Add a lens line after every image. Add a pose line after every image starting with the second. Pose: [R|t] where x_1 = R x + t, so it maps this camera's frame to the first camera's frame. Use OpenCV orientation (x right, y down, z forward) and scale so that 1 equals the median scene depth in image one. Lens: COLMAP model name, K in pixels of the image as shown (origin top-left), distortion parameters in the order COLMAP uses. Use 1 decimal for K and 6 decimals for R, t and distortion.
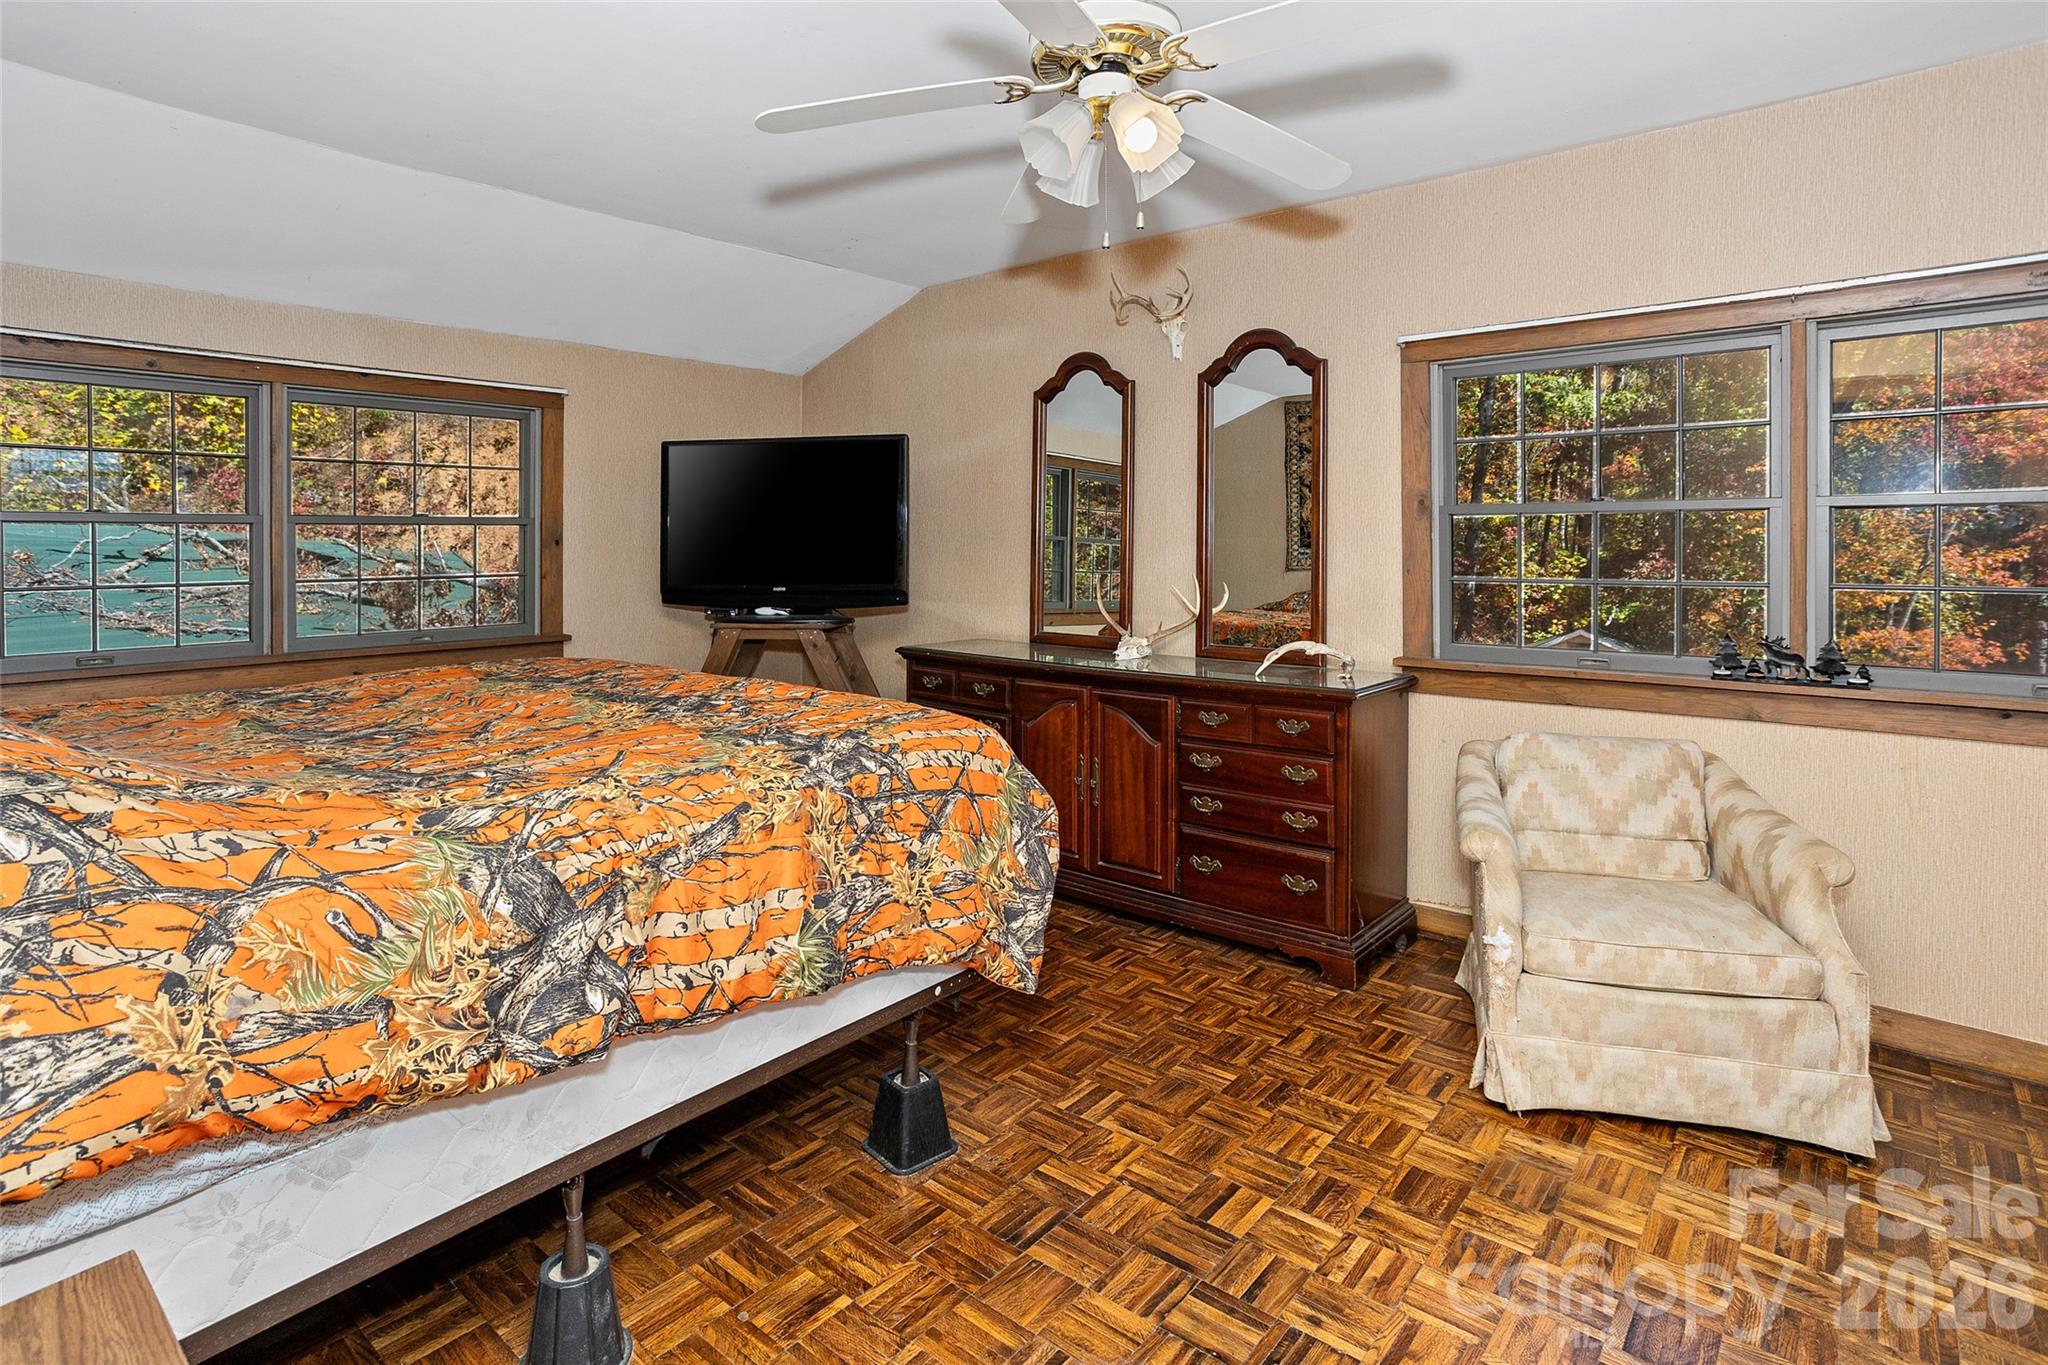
lens RADIAL K [[991.2, 0, 972.6], [0, 991.2, 800.3], [0, 0, 1]] dist [-0.019686, 0.003740]
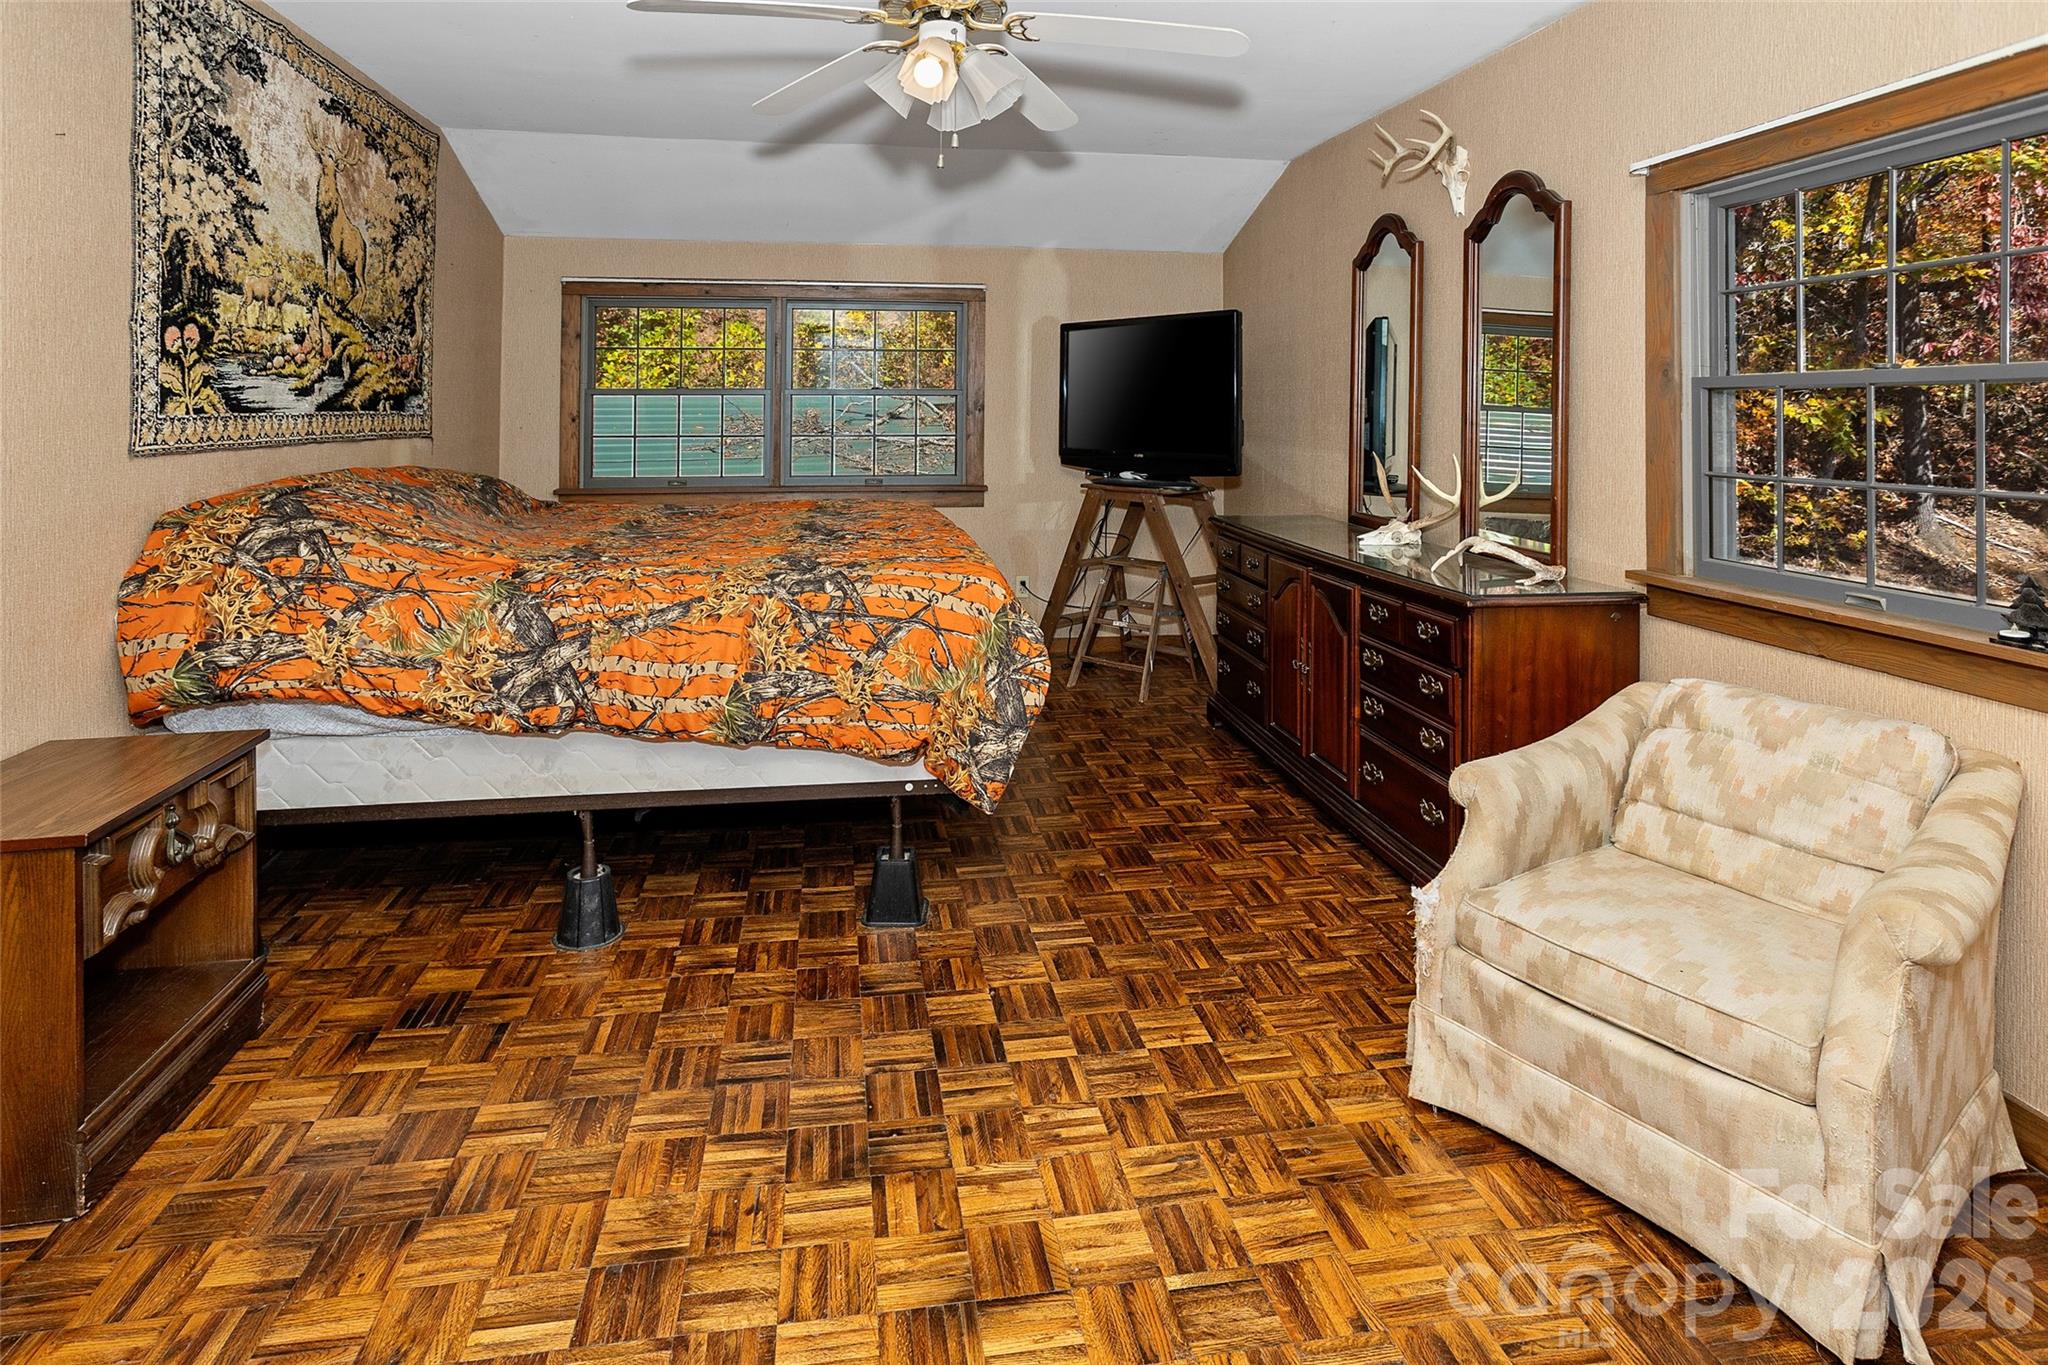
lens RADIAL K [[991.2, 0, 1004.2], [0, 991.2, 682.8], [0, 0, 1]] dist [-0.019686, 0.003740]
pose [[0.775698, 0.177354, -0.605671, 0.899122], [-0.168082, 0.983096, 0.072605, -0.047070], [0.608310, 0.045483, 0.792396, 0.121772]]
